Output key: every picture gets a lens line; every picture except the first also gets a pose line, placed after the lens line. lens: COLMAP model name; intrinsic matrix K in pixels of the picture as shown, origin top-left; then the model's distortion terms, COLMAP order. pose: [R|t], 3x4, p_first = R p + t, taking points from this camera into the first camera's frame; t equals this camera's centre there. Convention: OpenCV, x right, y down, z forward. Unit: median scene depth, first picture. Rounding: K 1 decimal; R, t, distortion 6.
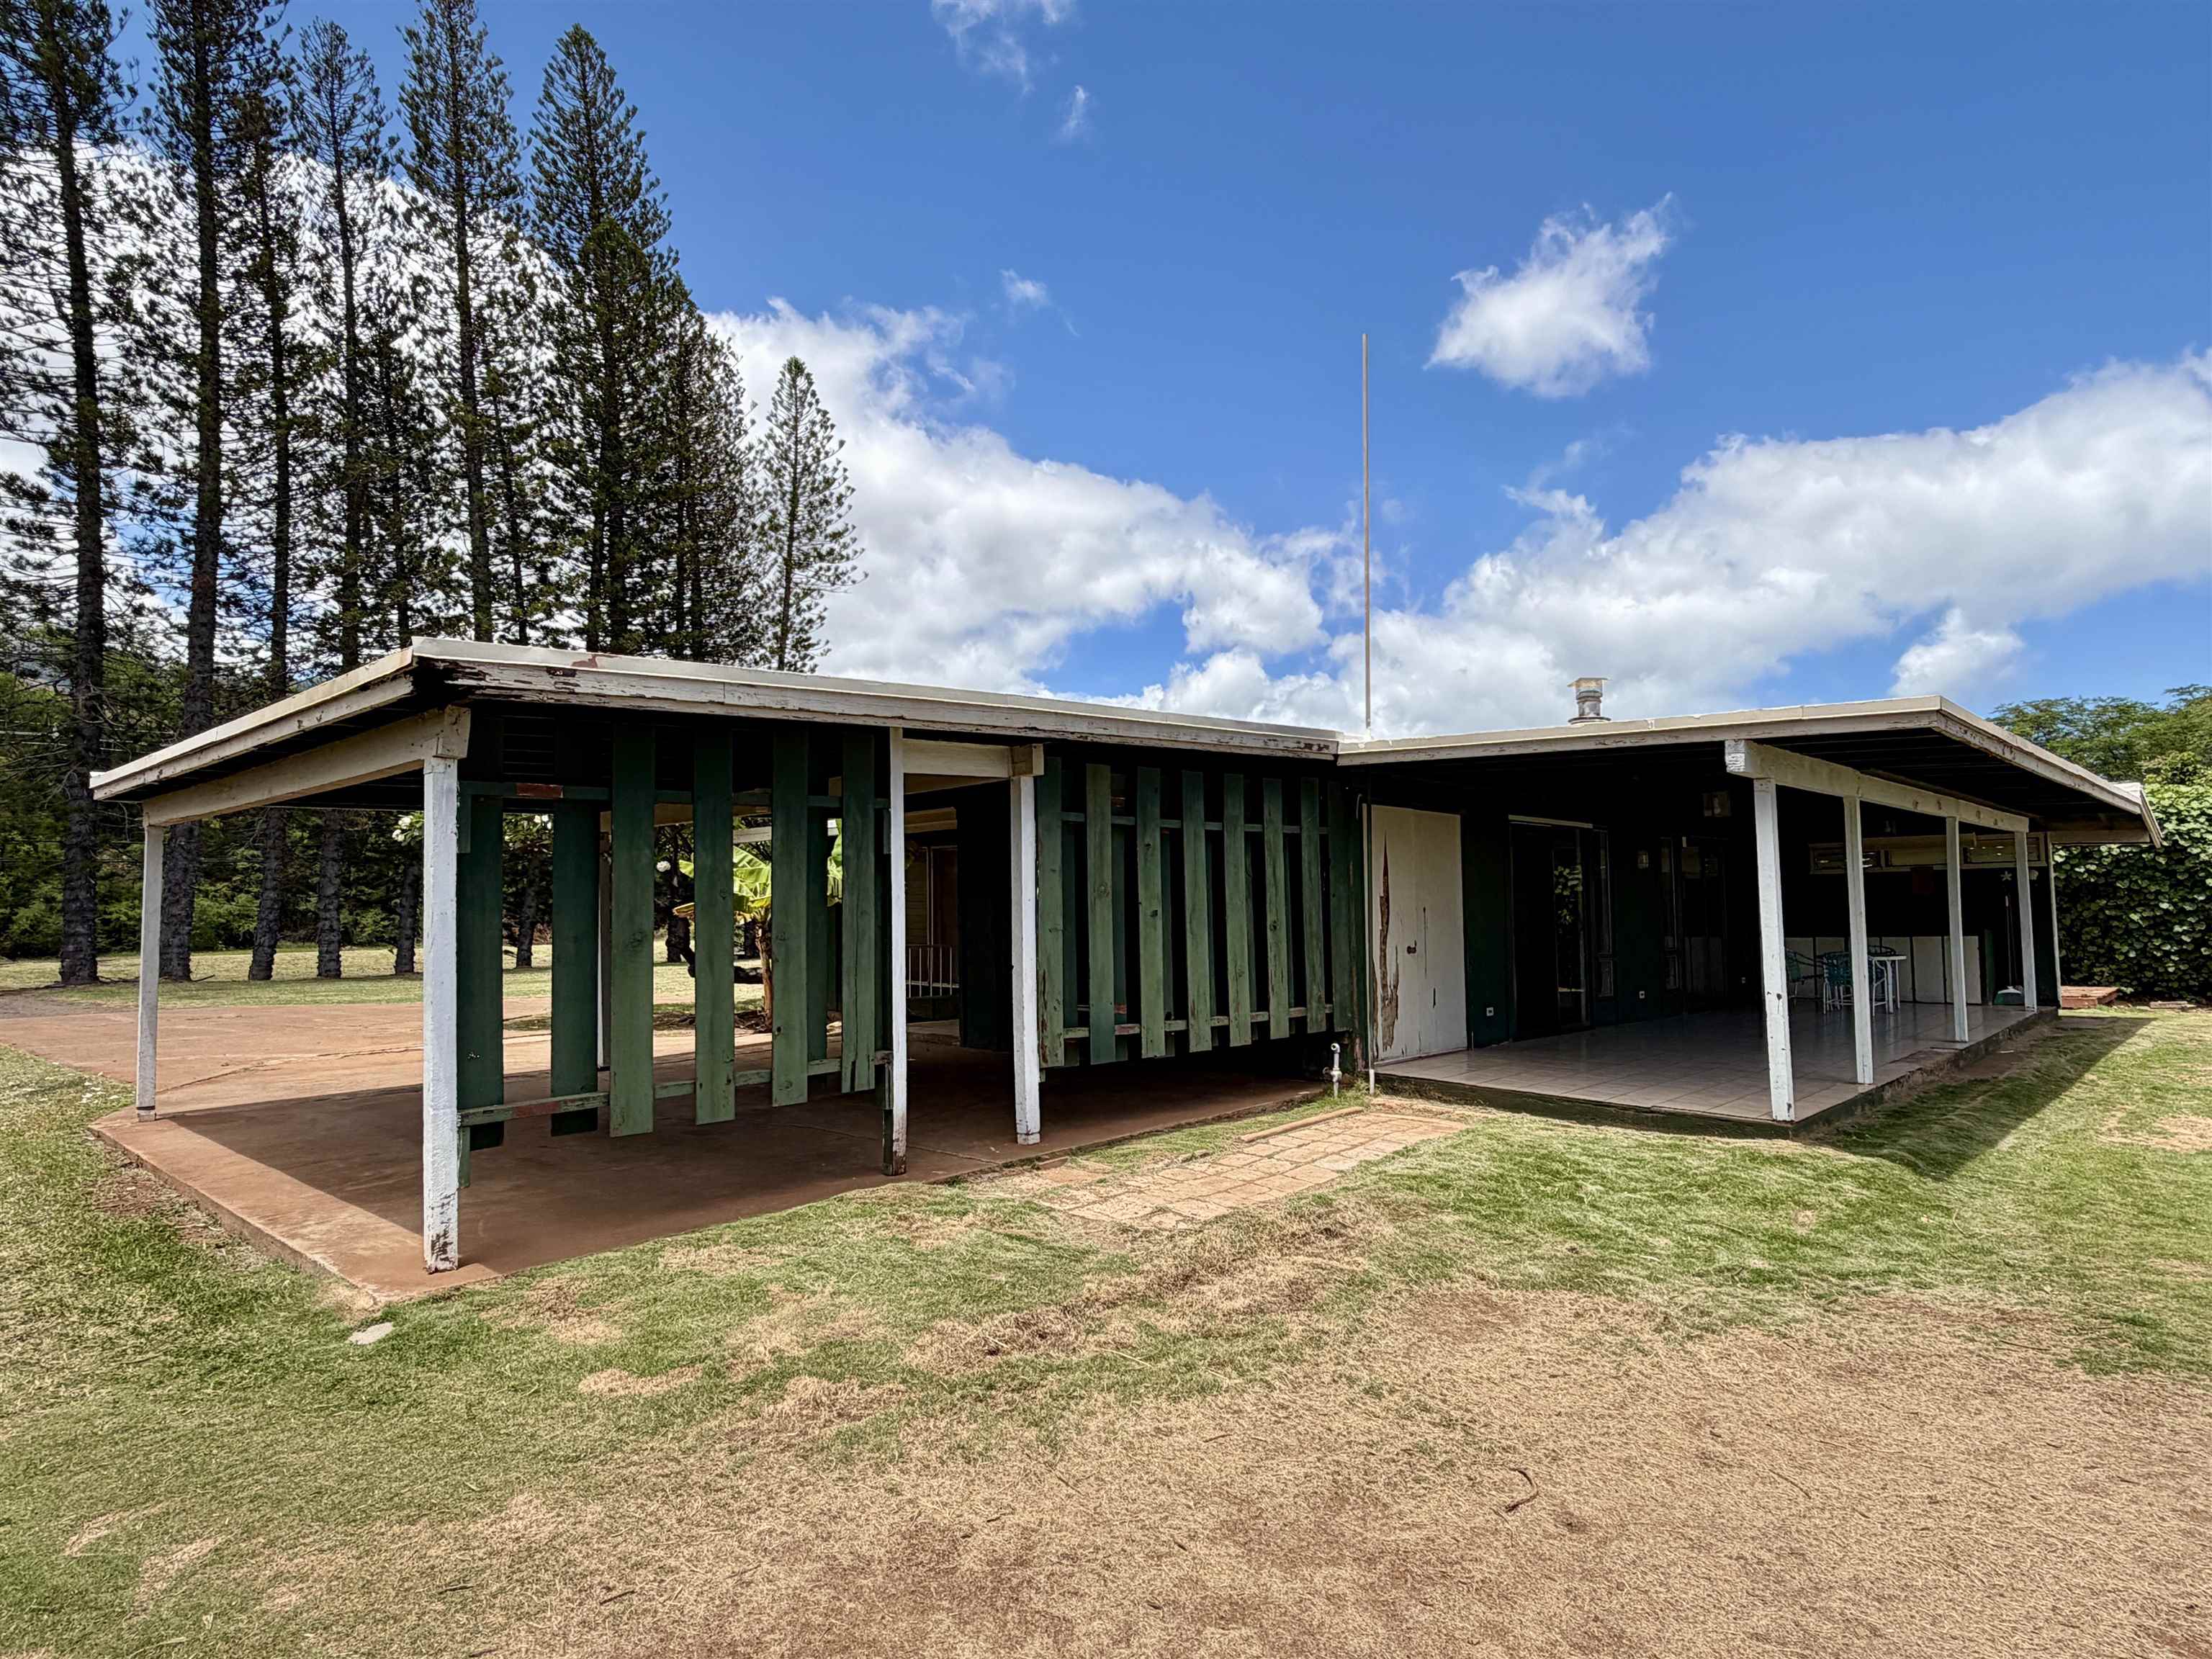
lens RADIAL K [[1287.1, 0, 1103.7], [0, 1287.1, 833.3], [0, 0, 1]] dist [0.000048, -0.000235]
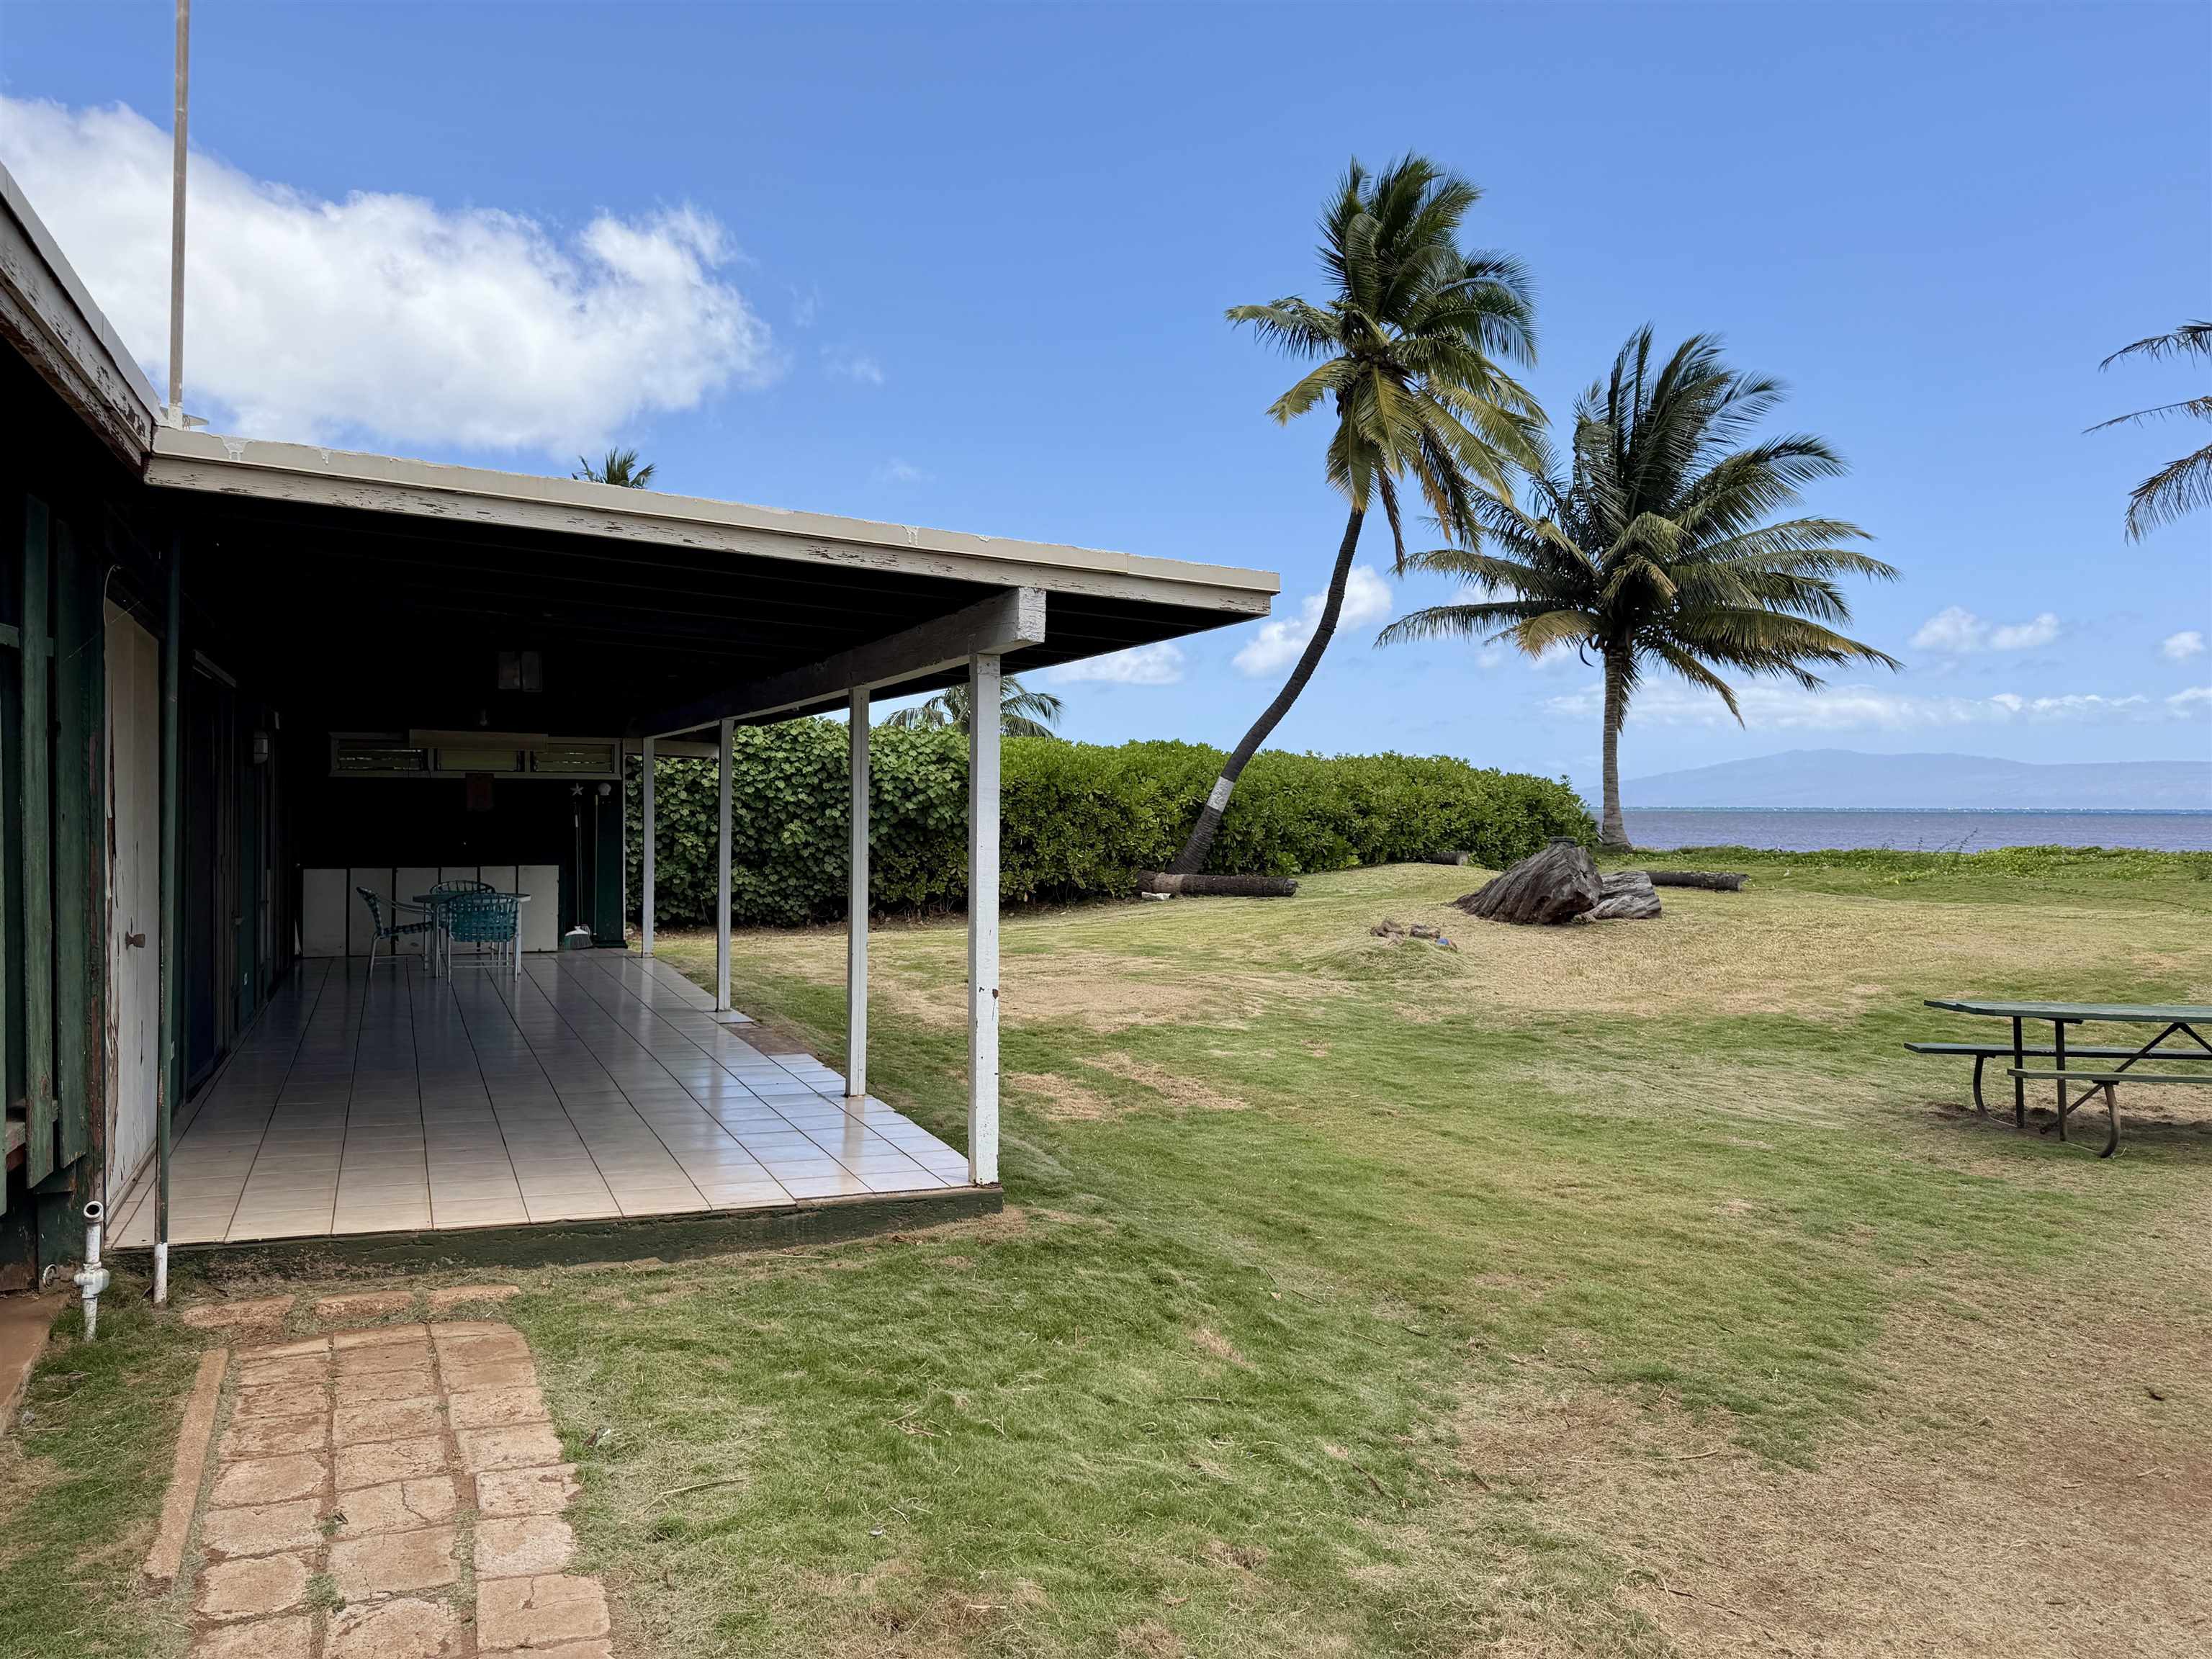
lens RADIAL K [[1558.2, 0, 1146.0], [0, 1558.2, 856.1], [0, 0, 1]] dist [0.024024, -0.021235]
pose [[0.365706, -0.004487, 0.930720, -0.196110], [-0.074182, 0.996667, 0.033953, 0.027797], [-0.927770, -0.081459, 0.364154, 0.743528]]
